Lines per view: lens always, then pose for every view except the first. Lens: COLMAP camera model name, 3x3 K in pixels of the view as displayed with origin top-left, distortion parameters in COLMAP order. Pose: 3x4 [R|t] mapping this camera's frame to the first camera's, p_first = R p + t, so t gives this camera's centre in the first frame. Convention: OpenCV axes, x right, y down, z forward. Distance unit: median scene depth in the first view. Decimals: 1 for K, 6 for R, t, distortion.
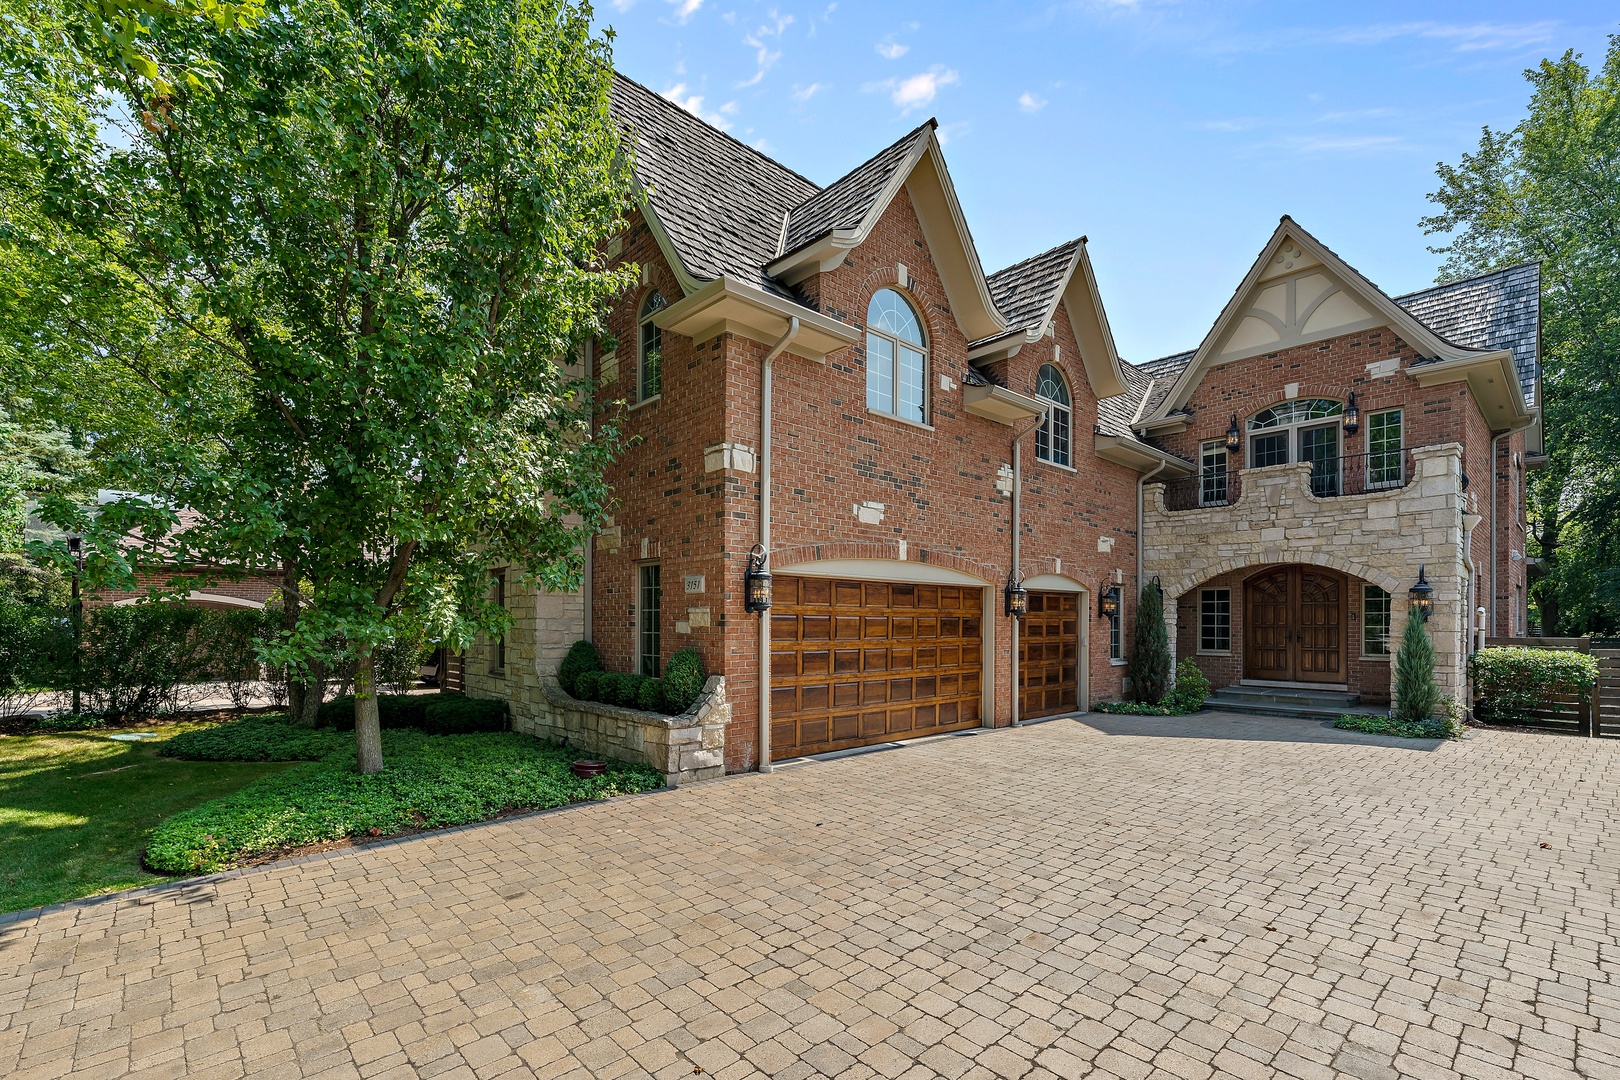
lens RADIAL K [[717.7, 0, 812.5], [0, 717.7, 620.6], [0, 0, 1]] dist [-0.000684, -0.000070]
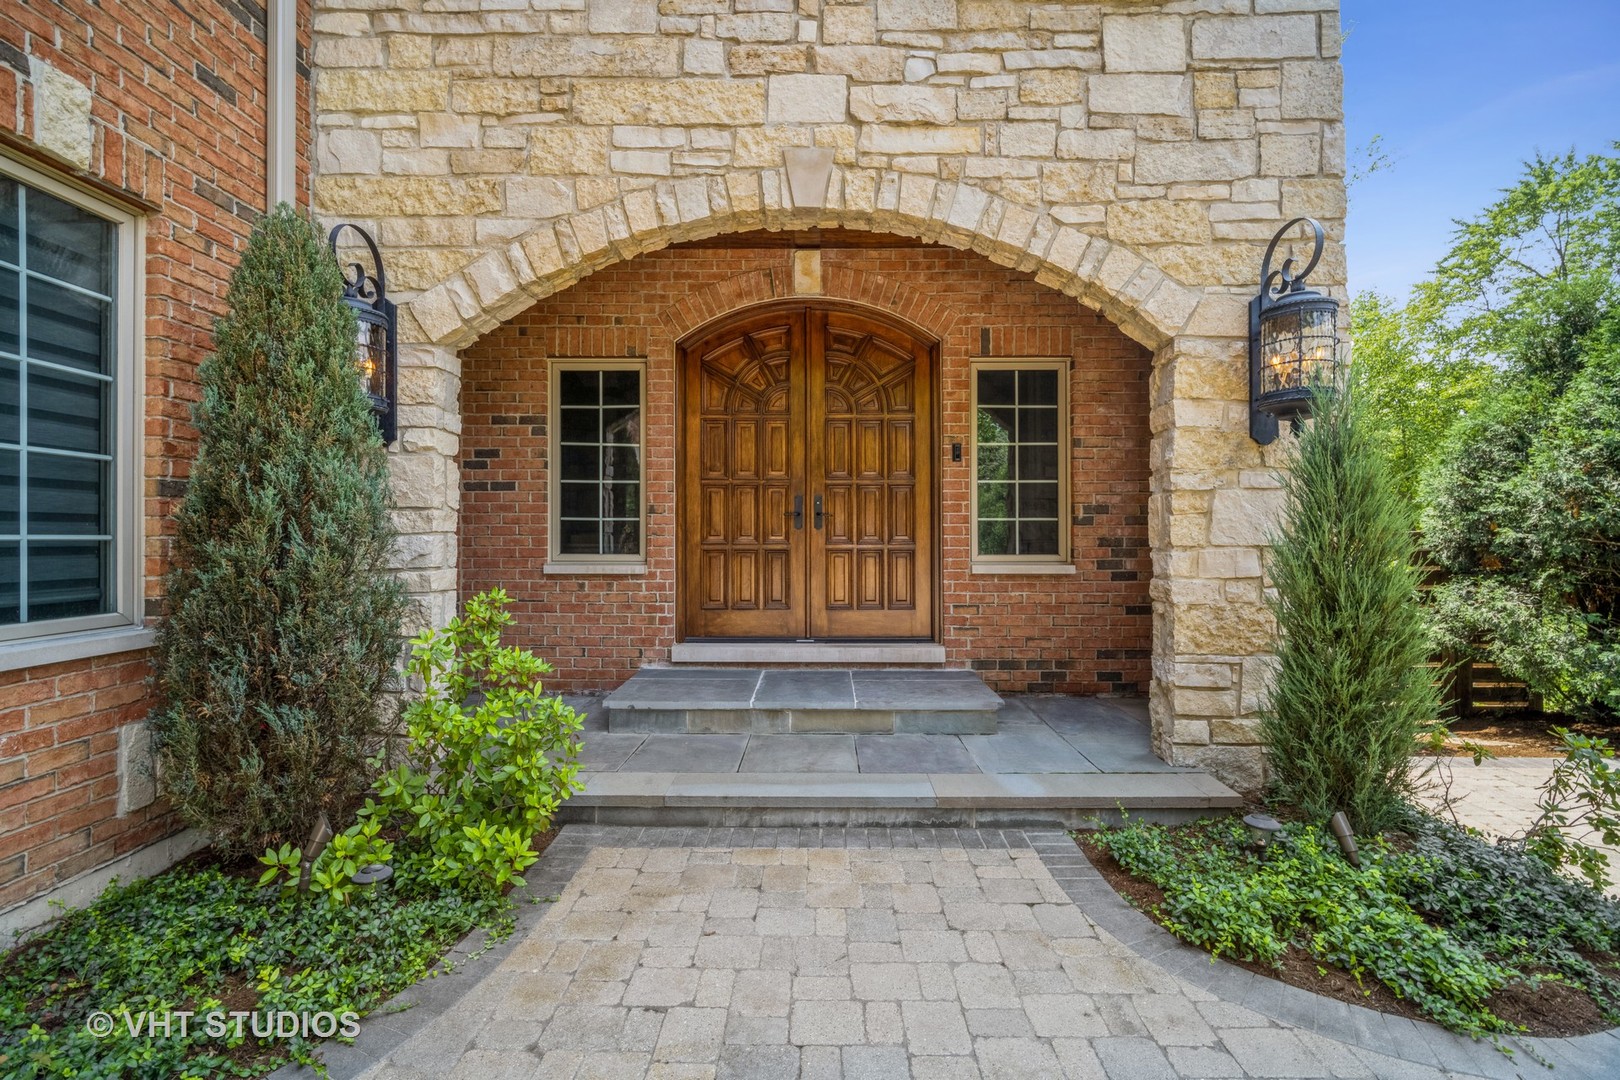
lens RADIAL K [[660.7, 0, 810.0], [0, 660.7, 540.0], [0, 0, 1]] dist [-0.015916, -0.000024]
pose [[0.676573, -0.008988, 0.736320, 0.445516], [0.000185, 0.999928, 0.012036, 0.032796], [-0.736375, -0.008006, 0.676526, 0.798997]]
